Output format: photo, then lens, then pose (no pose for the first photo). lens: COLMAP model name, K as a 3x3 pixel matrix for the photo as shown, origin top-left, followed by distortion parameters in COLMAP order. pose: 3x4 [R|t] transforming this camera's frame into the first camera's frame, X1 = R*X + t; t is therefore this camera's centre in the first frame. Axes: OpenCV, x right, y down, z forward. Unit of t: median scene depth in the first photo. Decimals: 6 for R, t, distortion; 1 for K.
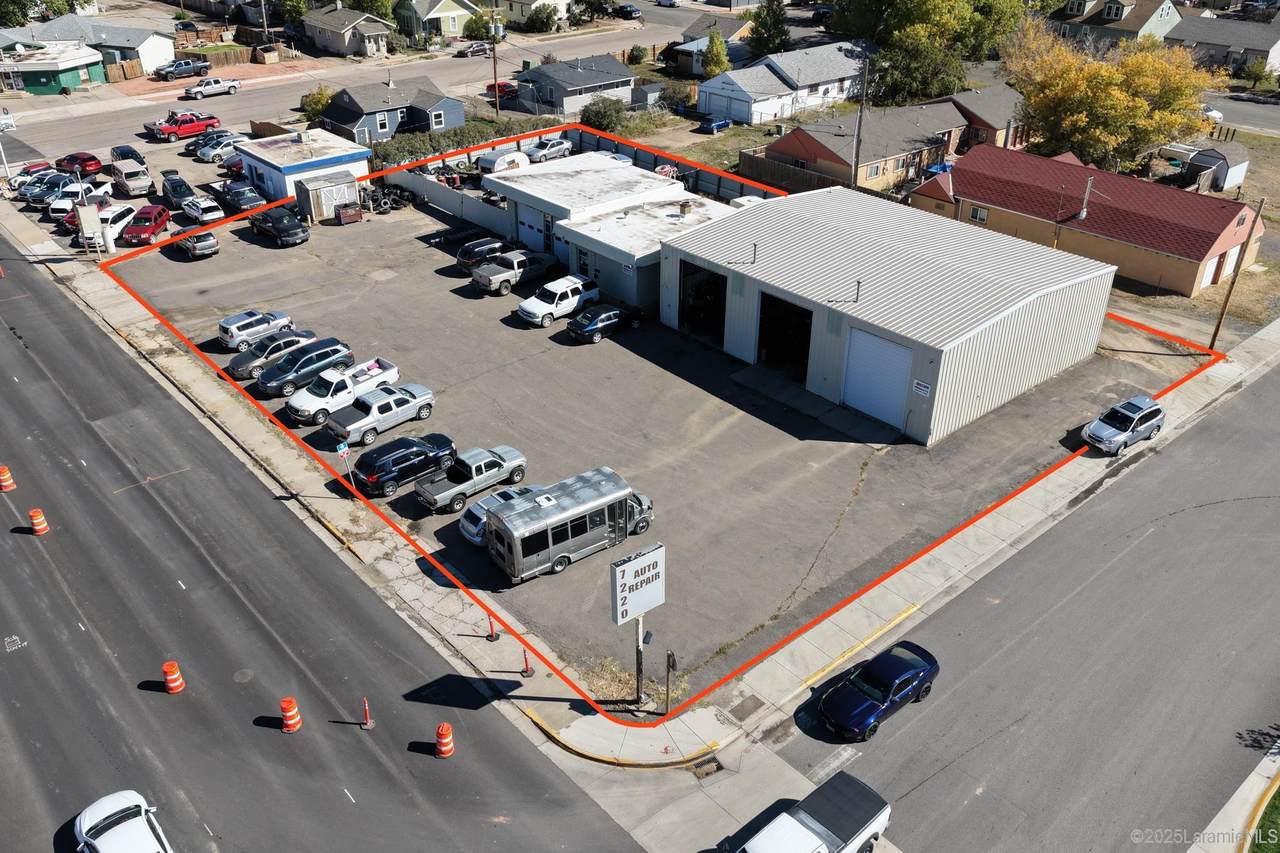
lens RADIAL K [[1060.4, 0, 638.4], [0, 1060.4, 423.4], [0, 0, 1]] dist [-0.009444, 0.031776]
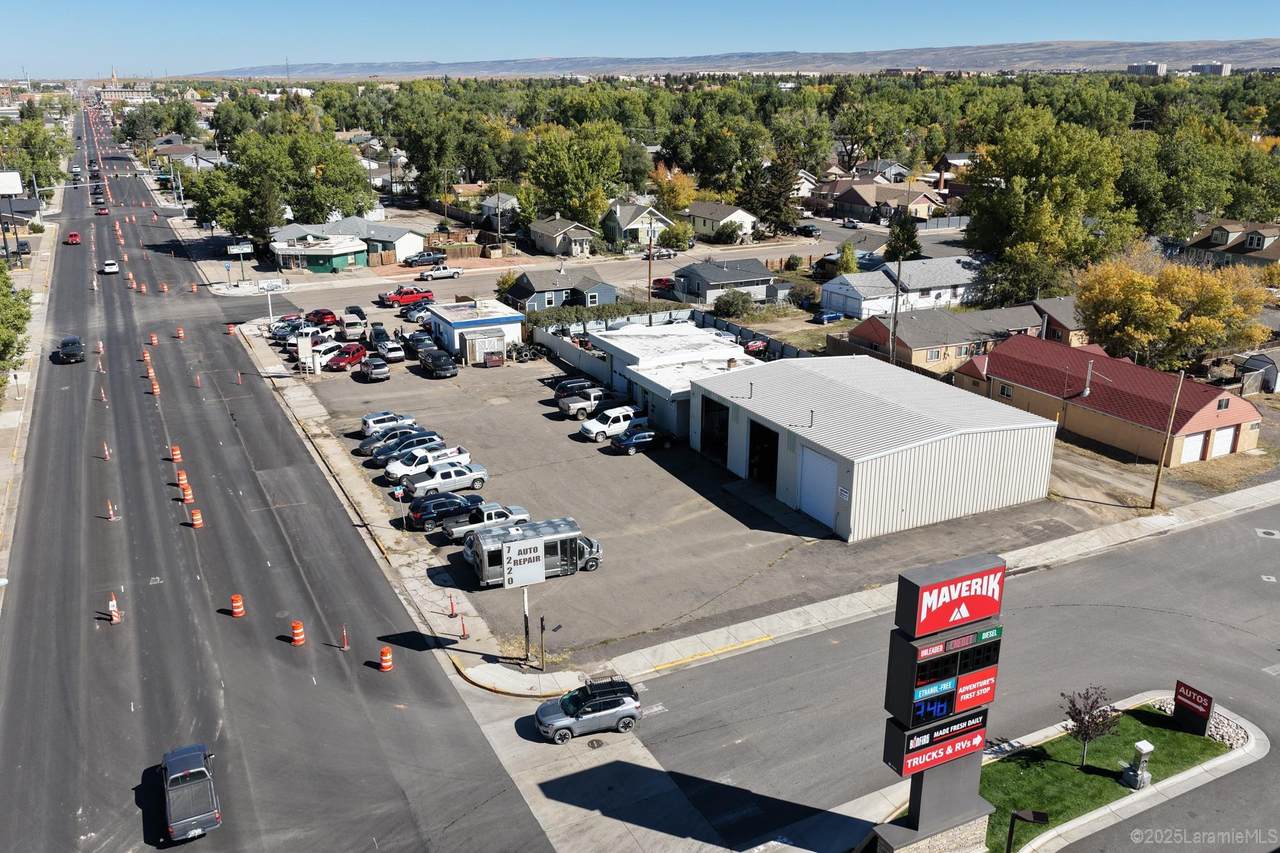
lens RADIAL K [[1060.4, 0, 638.4], [0, 1060.4, 423.4], [0, 0, 1]] dist [-0.009444, 0.031776]
pose [[0.968249, 0.074626, -0.238589, 0.245303], [-0.120801, 0.975248, -0.185200, 0.110199], [0.218863, 0.208142, 0.953298, -0.192326]]
